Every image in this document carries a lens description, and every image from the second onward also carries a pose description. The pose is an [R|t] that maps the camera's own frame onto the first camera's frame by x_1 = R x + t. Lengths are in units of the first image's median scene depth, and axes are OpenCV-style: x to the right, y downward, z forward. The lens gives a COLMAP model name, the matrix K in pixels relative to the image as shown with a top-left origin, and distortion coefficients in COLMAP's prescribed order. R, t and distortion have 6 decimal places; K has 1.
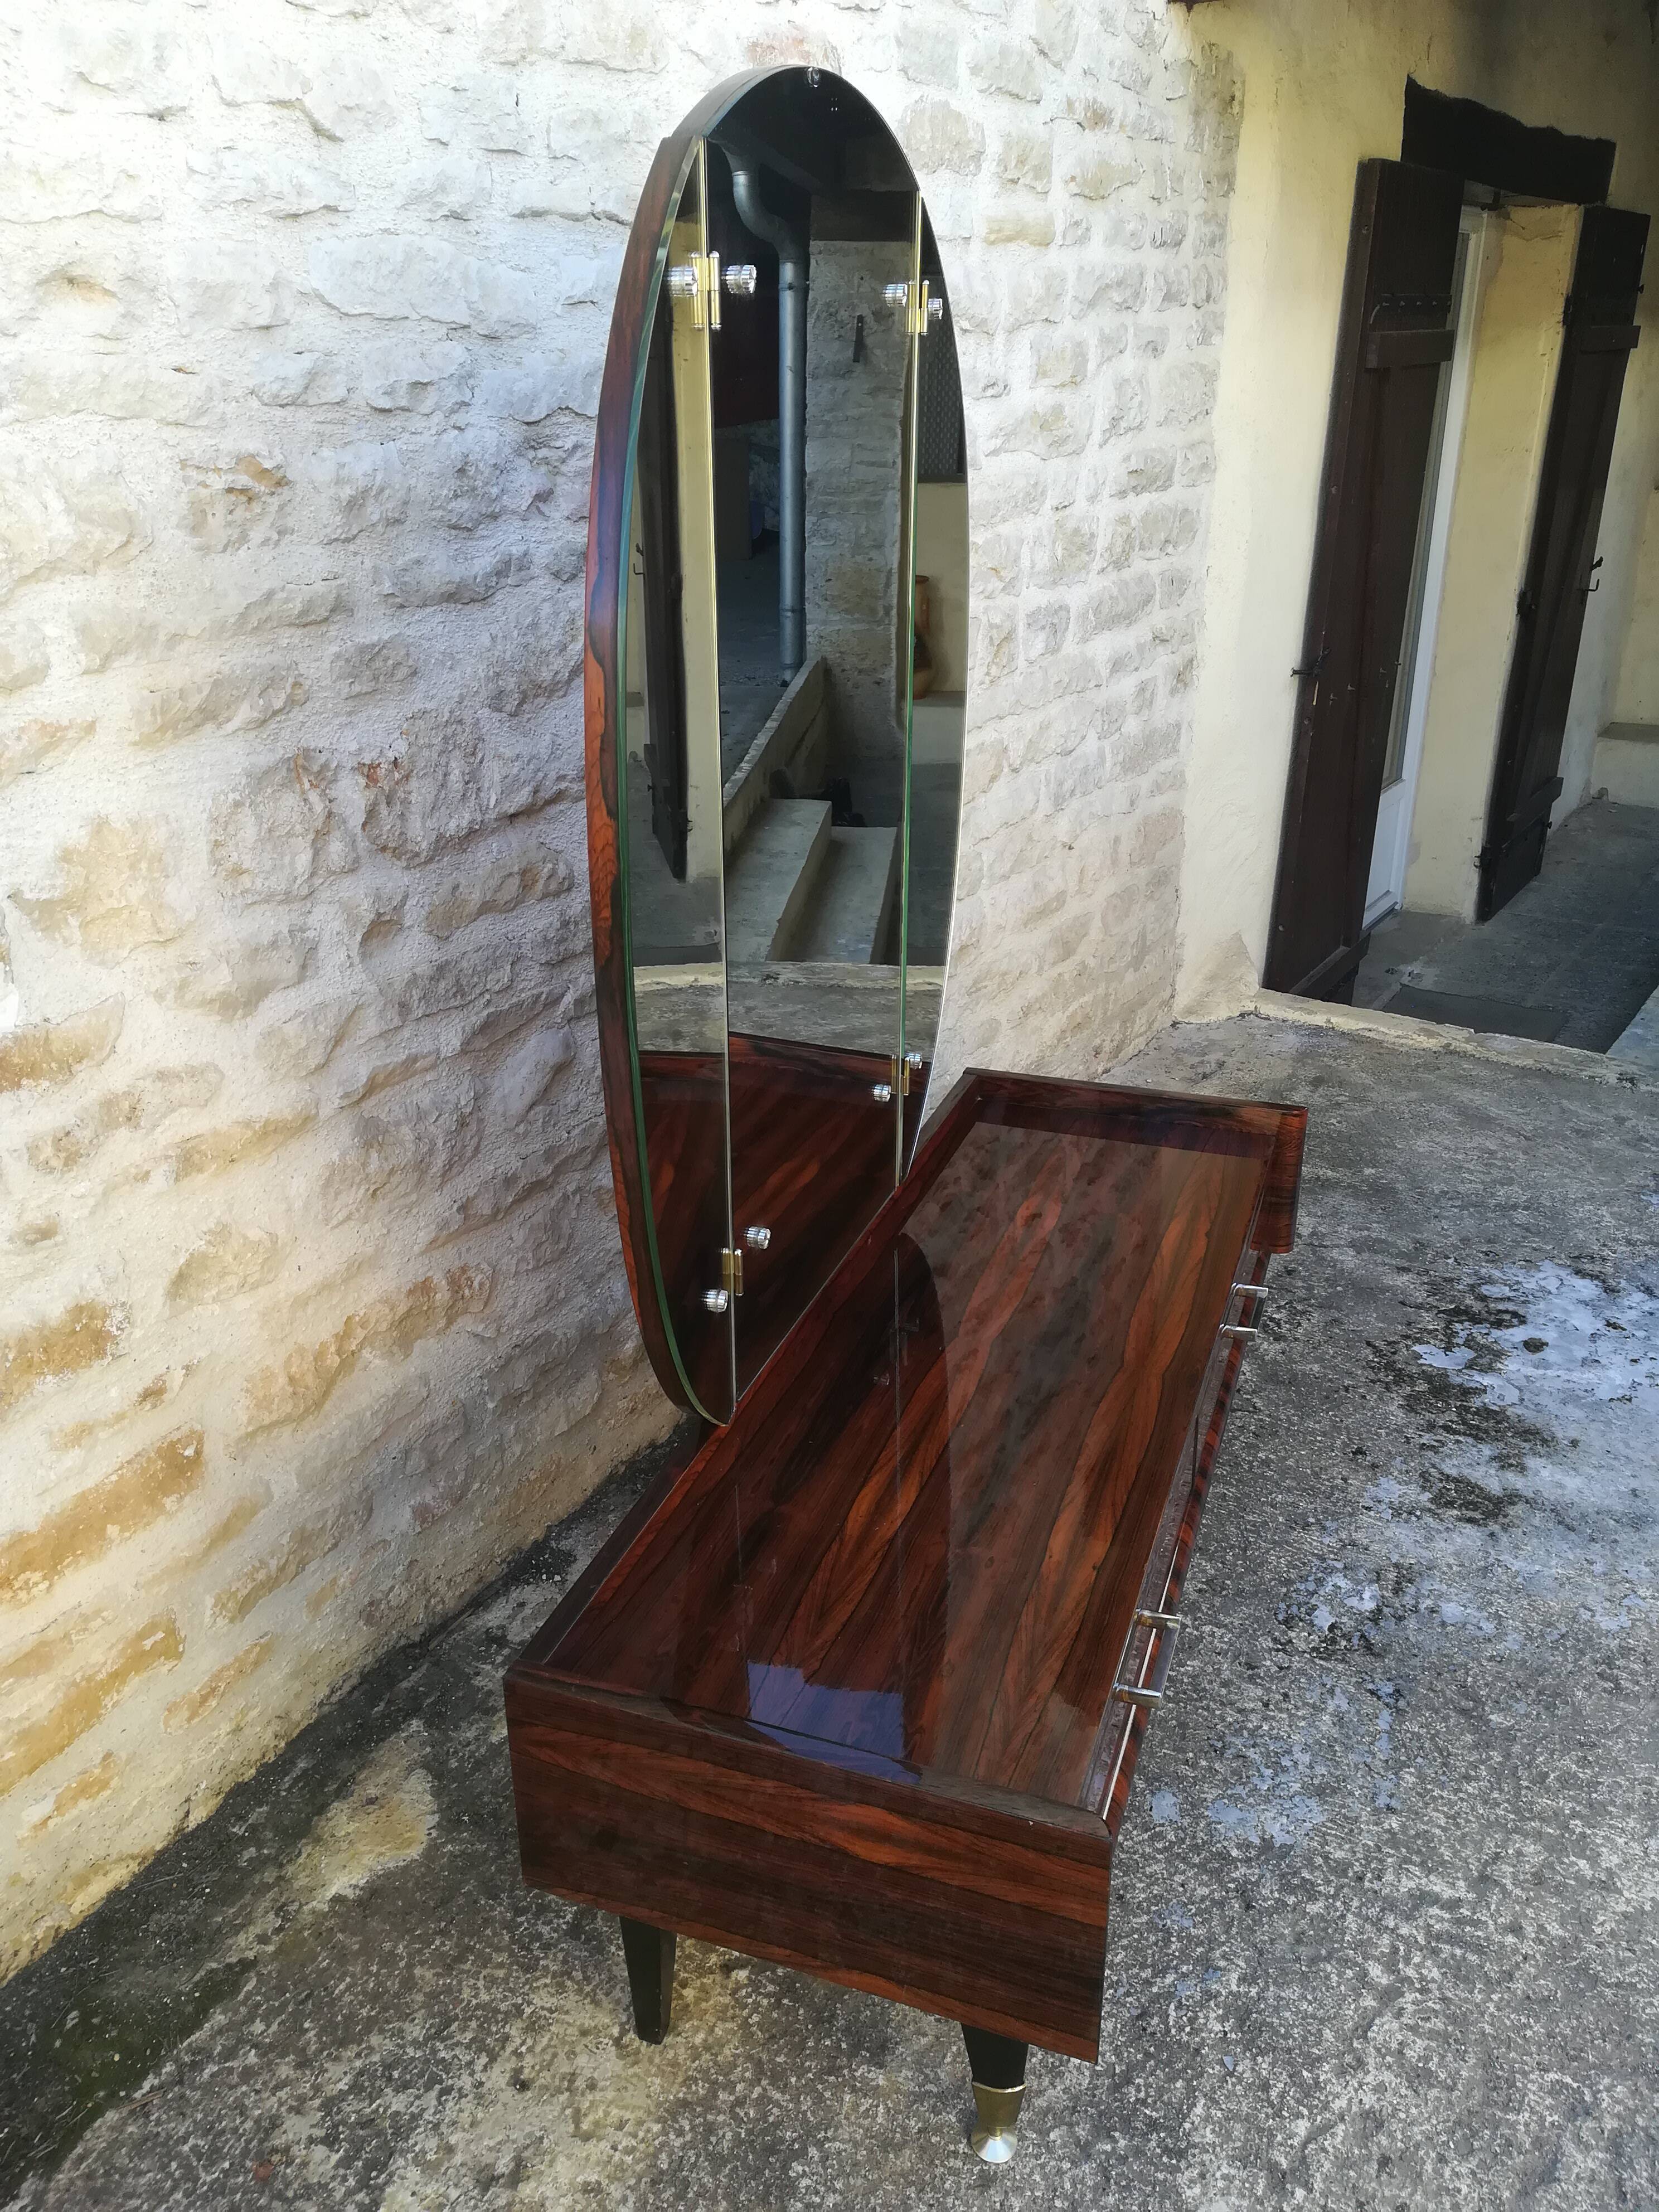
lens RADIAL K [[1708.2, 0, 816.2], [0, 1708.2, 1114.5], [0, 0, 1]] dist [0.056643, -0.069330]
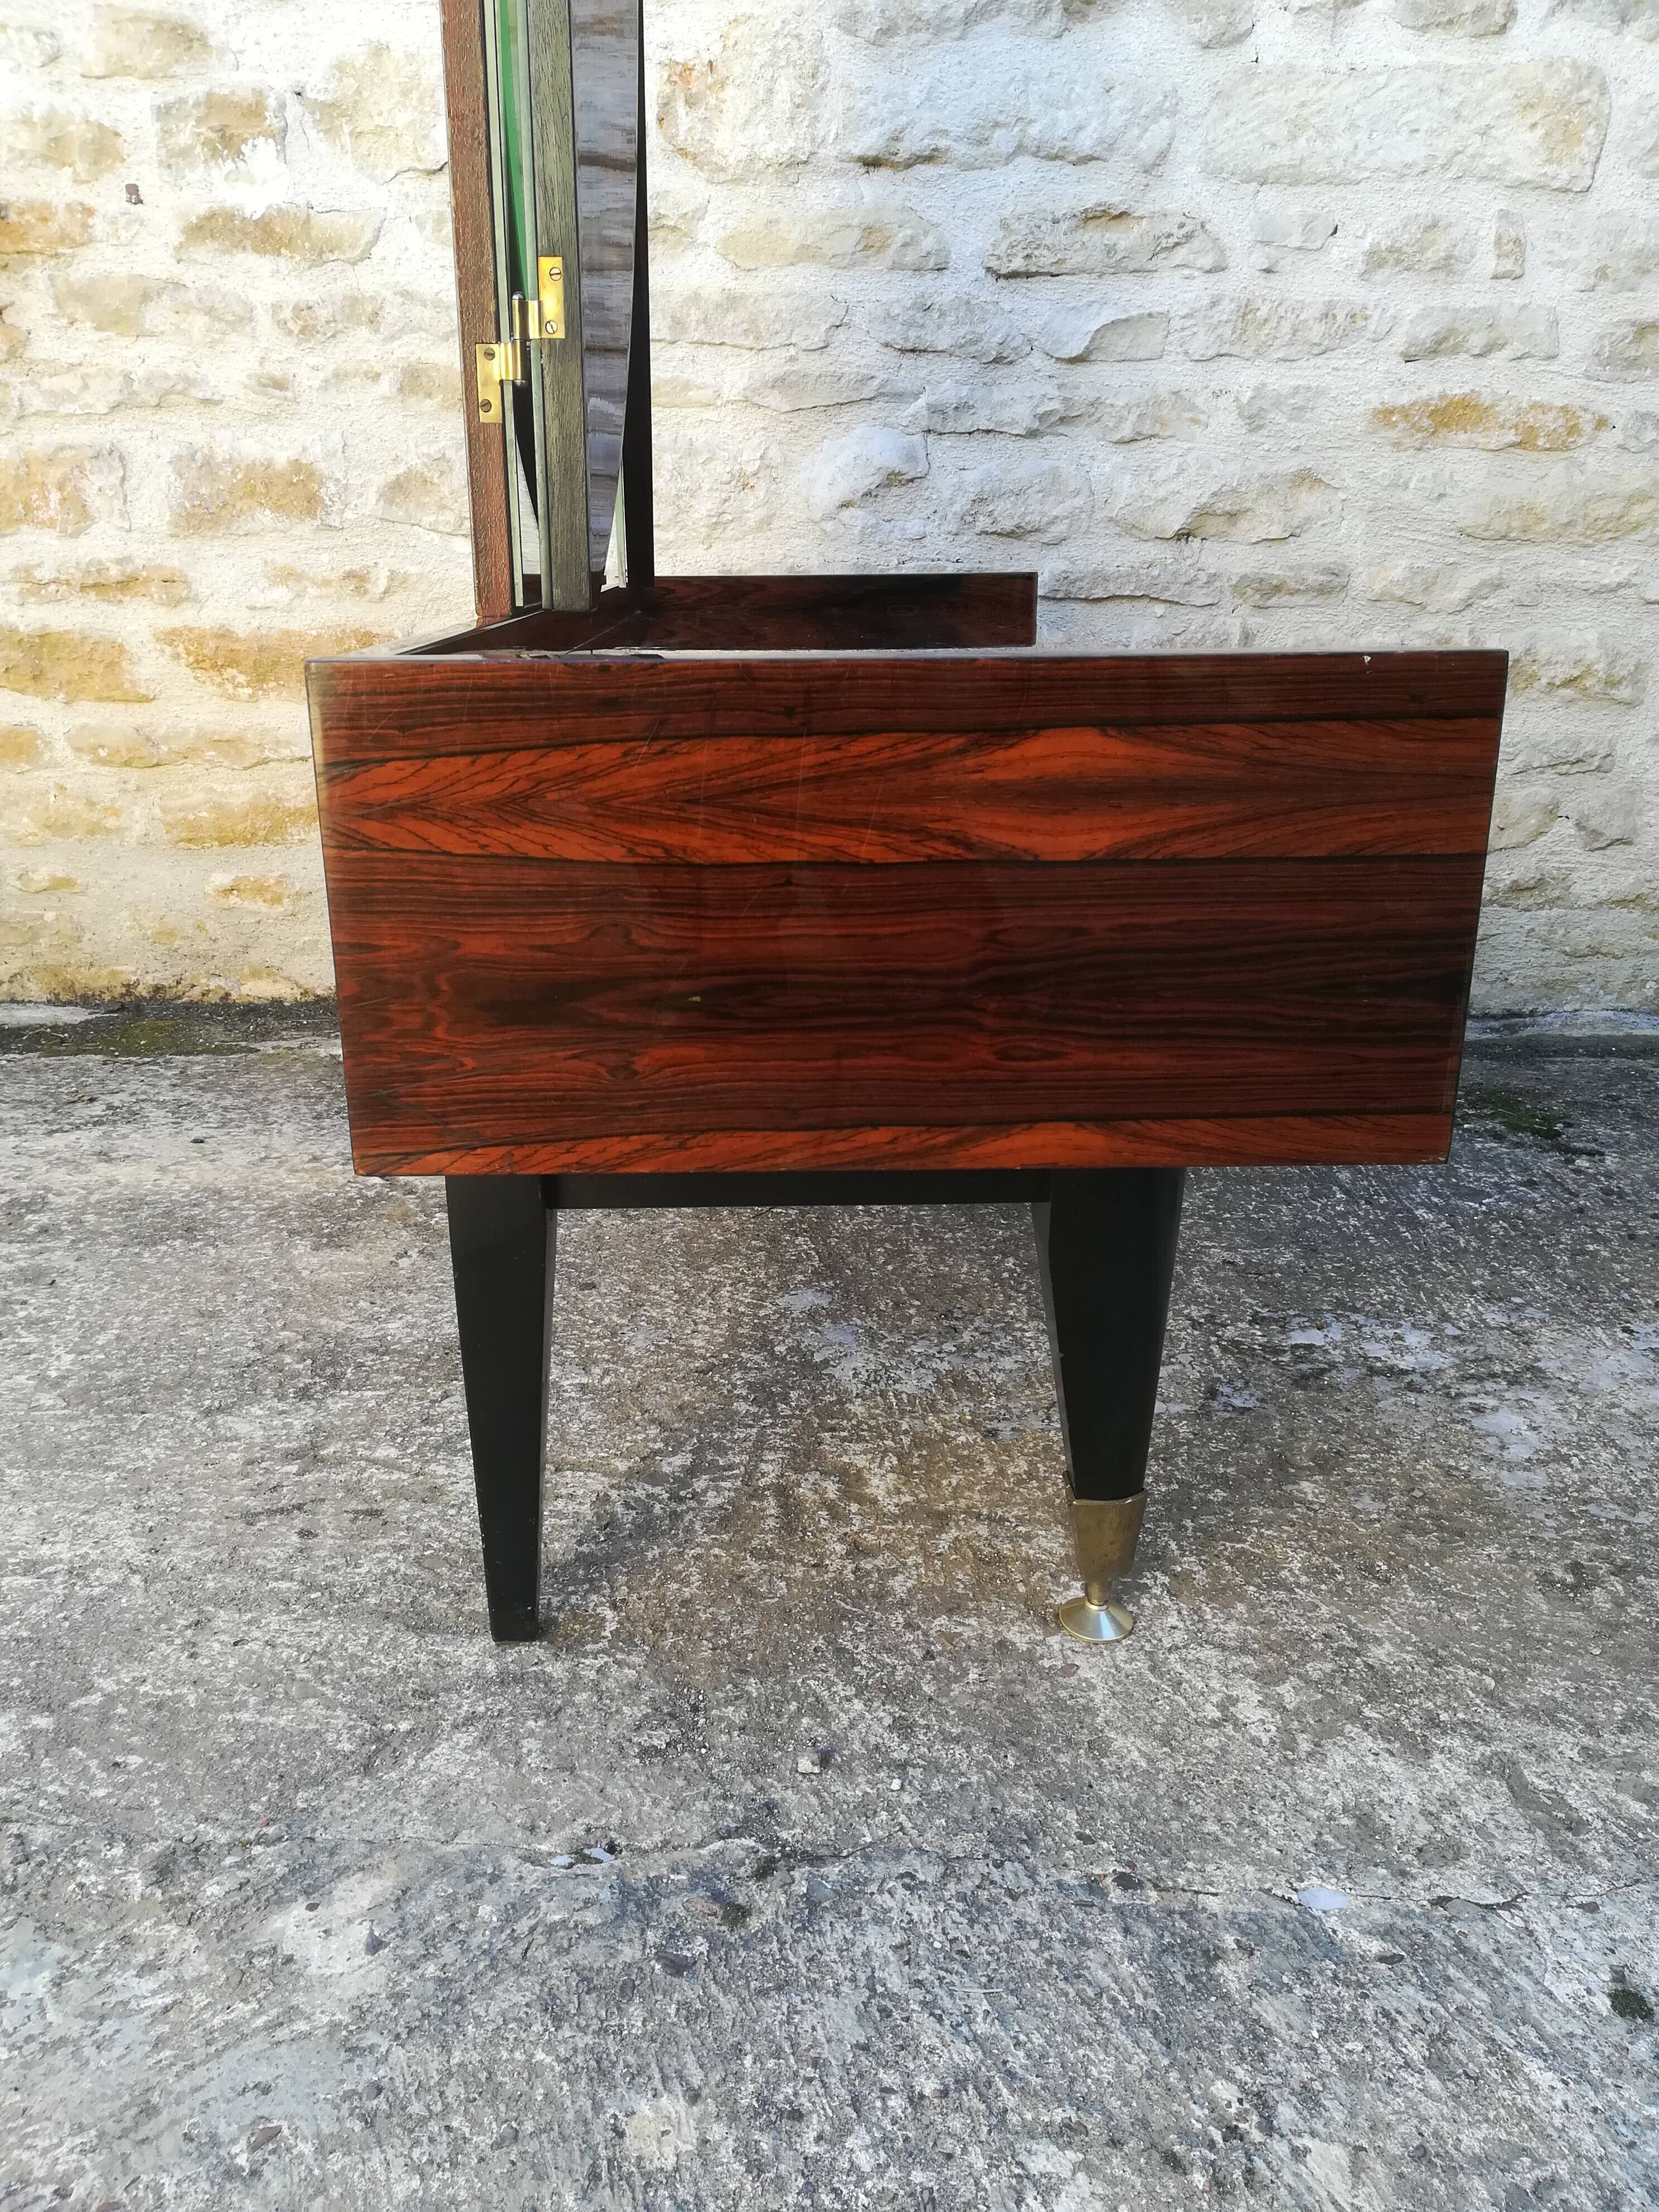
lens RADIAL K [[1703.1, 0, 811.8], [0, 1703.1, 1115.9], [0, 0, 1]] dist [0.062254, -0.081720]
pose [[0.531664, 0.283497, -0.798100, 0.849530], [-0.352211, 0.930977, 0.096068, 0.281631], [0.770247, 0.230024, 0.594818, 0.600709]]
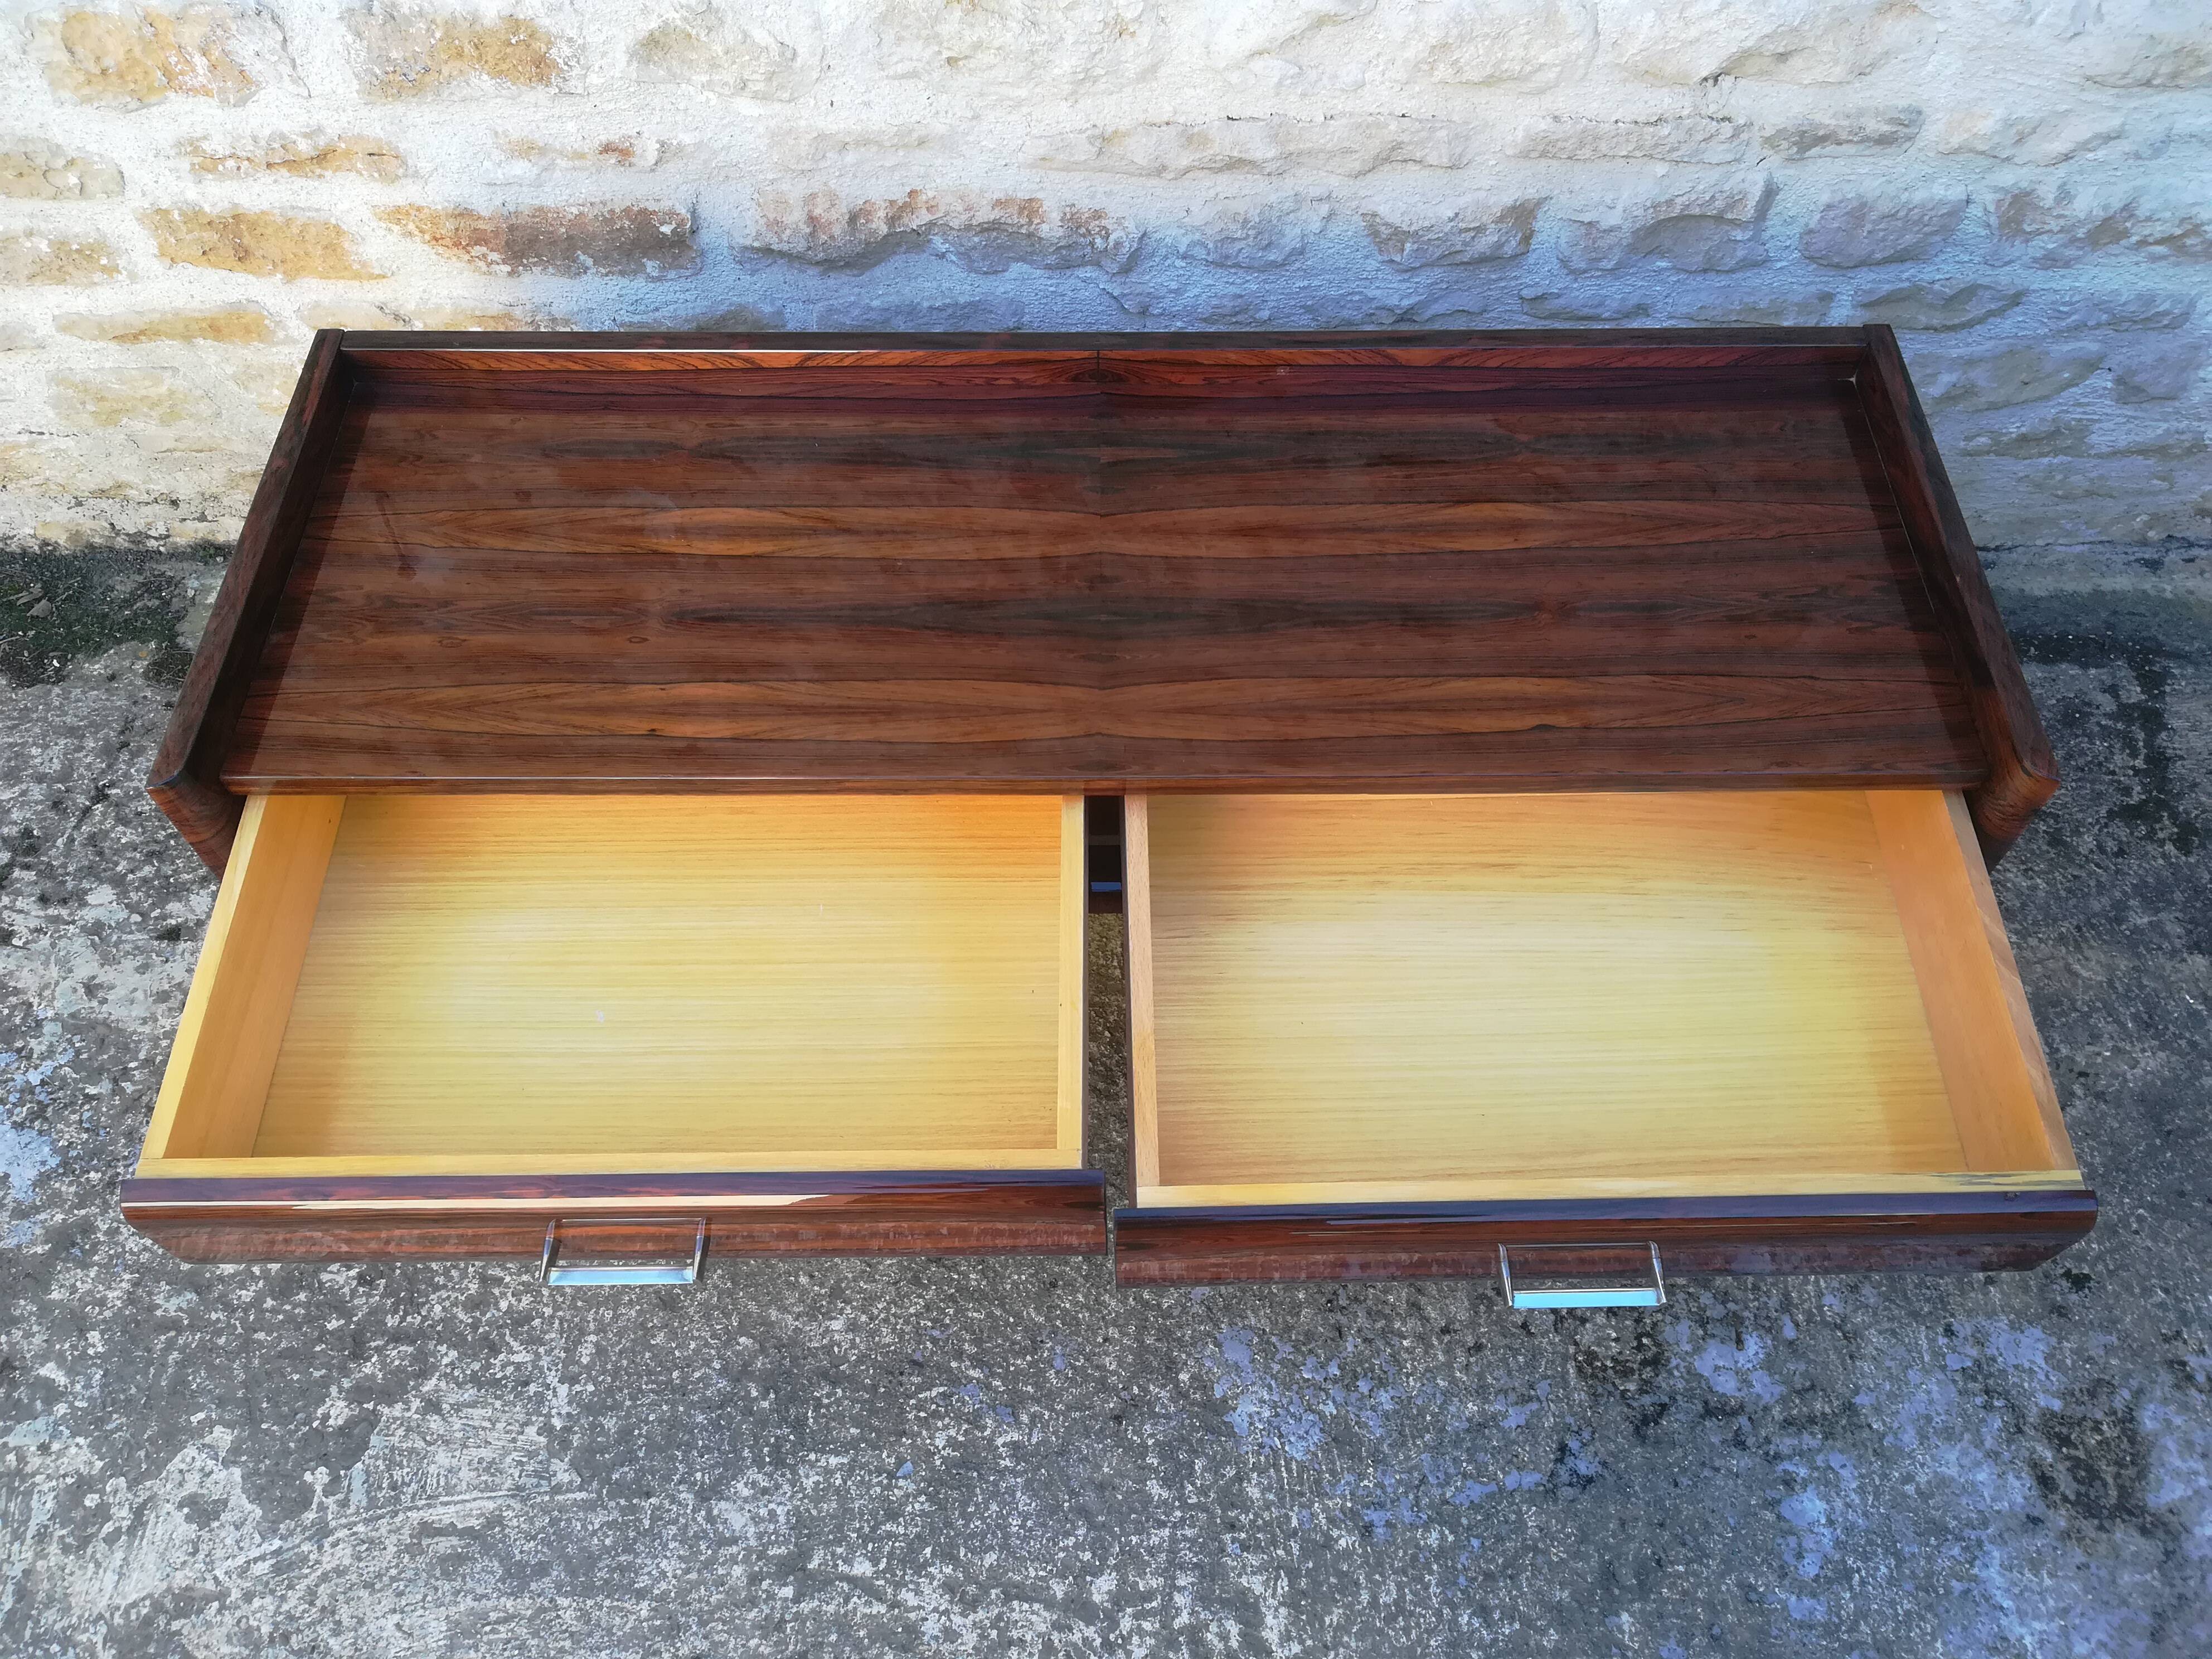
lens RADIAL K [[1703.1, 0, 1114.8], [0, 1703.1, 844.0], [0, 0, 1]] dist [0.062254, -0.081720]
pose [[0.523153, 0.712937, -0.466937, 0.454440], [-0.341437, 0.677337, 0.651640, -0.279704], [0.780853, -0.181478, 0.597775, 0.572008]]
